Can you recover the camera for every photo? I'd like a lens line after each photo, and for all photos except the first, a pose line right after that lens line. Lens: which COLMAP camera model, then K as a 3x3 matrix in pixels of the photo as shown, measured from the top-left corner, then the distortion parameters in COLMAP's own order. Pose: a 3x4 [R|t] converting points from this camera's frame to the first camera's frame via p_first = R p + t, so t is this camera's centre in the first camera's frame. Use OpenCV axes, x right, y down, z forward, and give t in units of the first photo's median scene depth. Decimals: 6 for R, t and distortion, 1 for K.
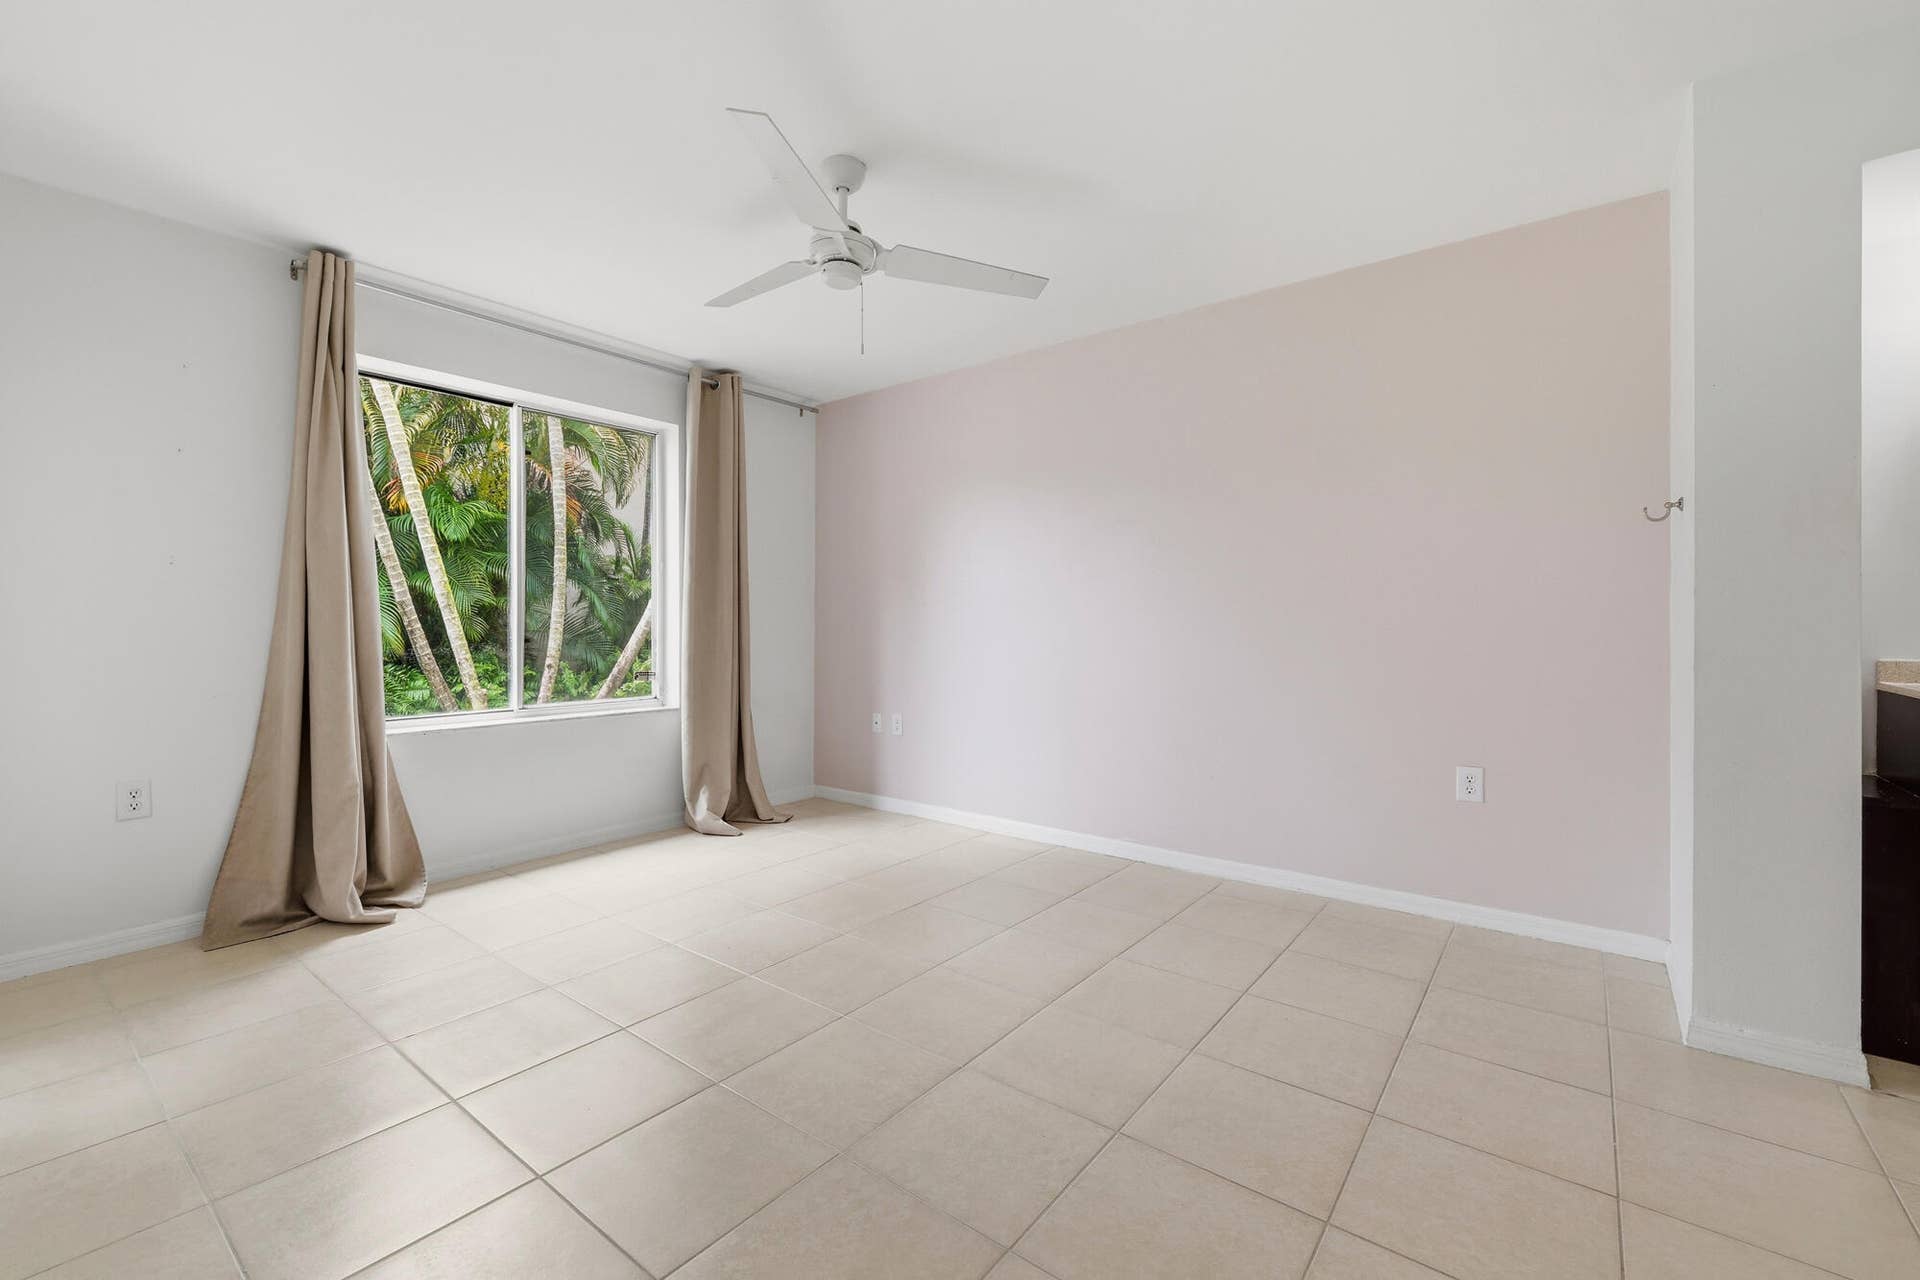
lens RADIAL K [[813.4, 0, 944.9], [0, 813.4, 641.1], [0, 0, 1]] dist [-0.002715, 0.000153]
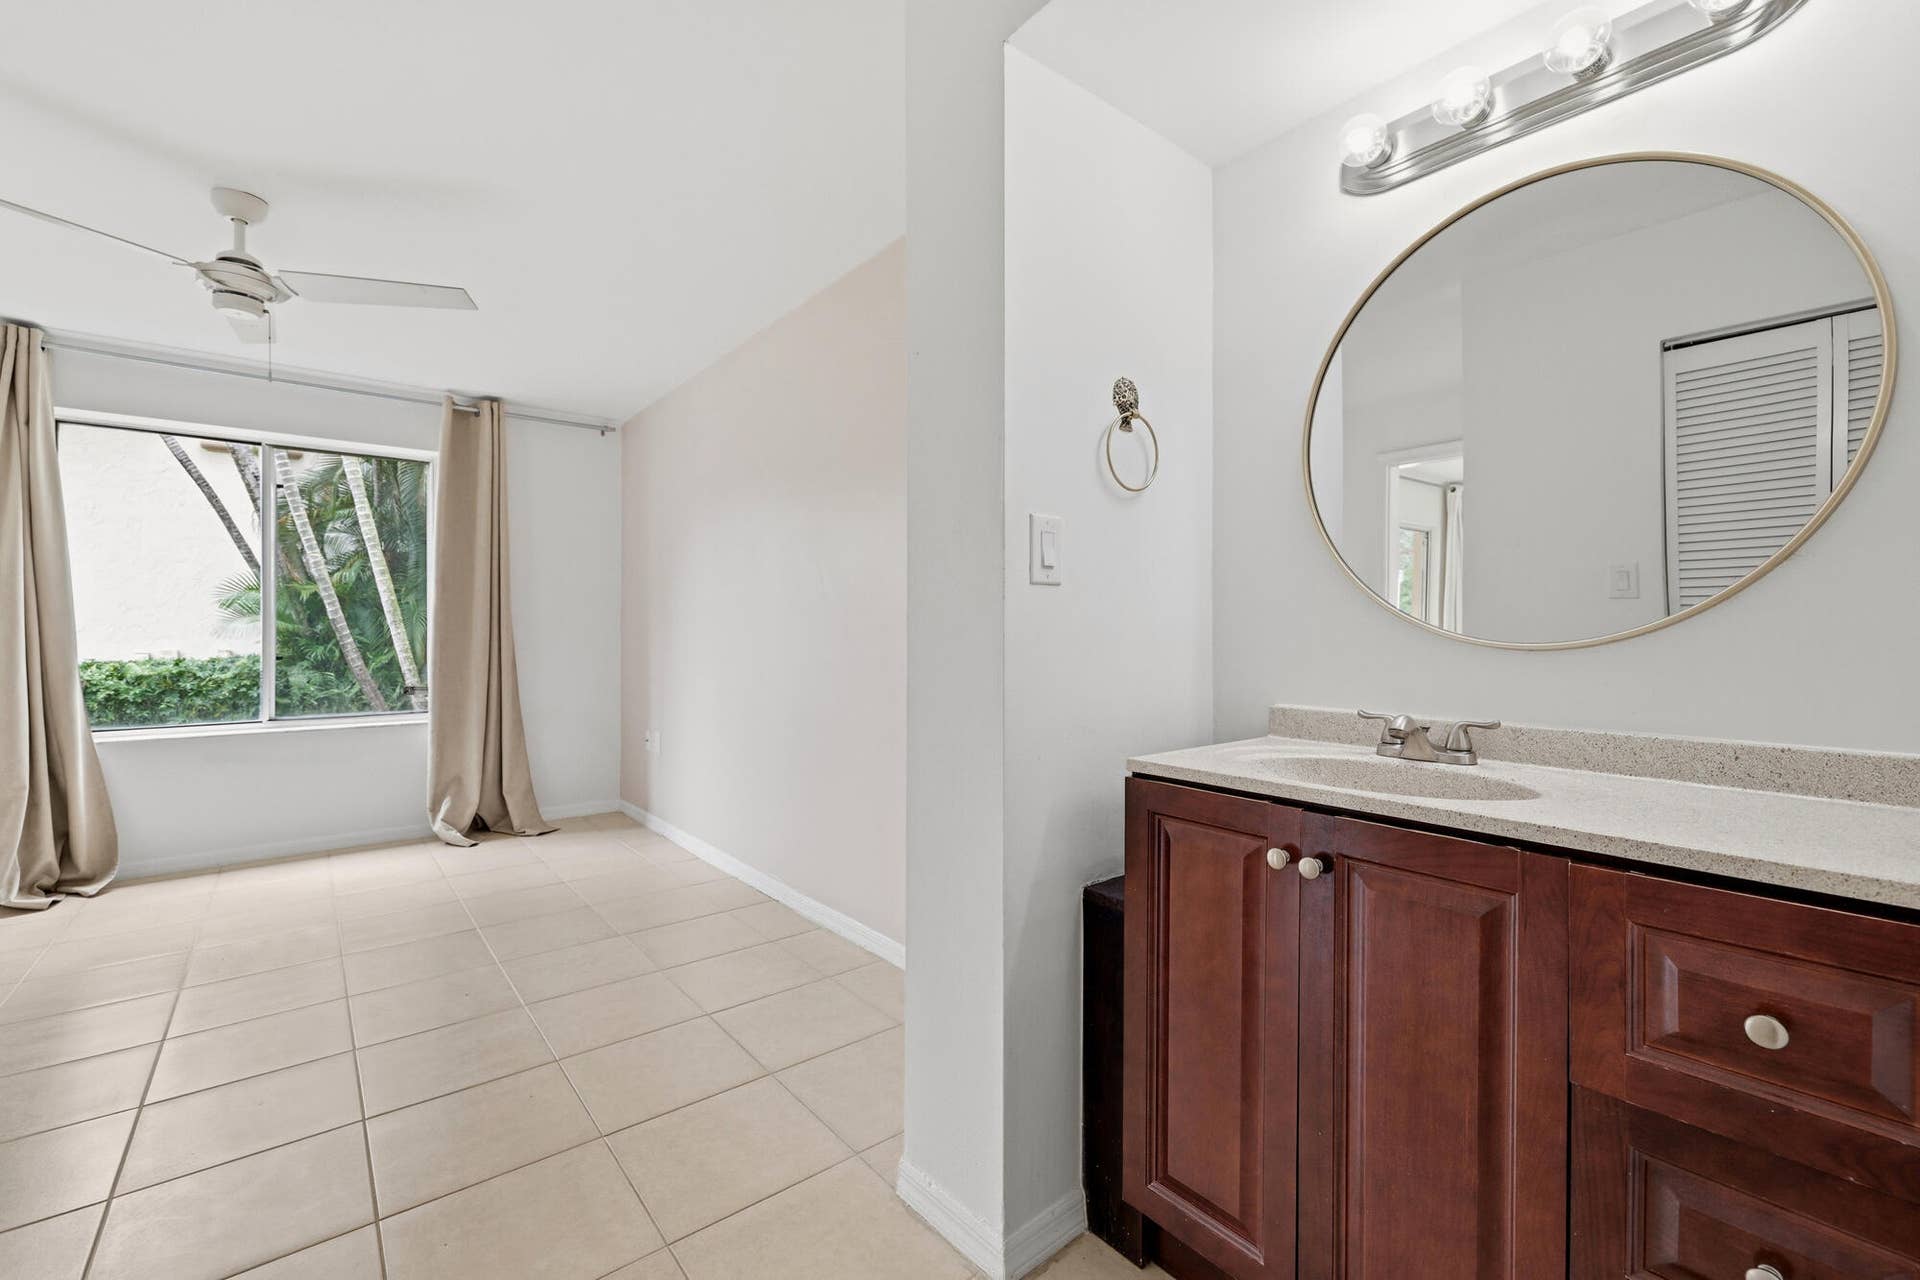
lens RADIAL K [[813.4, 0, 961.1], [0, 813.4, 642.5], [0, 0, 1]] dist [-0.002715, 0.000153]
pose [[0.973787, 0.000649, -0.227460, 0.585720], [-0.001544, 0.999992, -0.003757, -0.017814], [0.227456, 0.004010, 0.973780, 0.132913]]
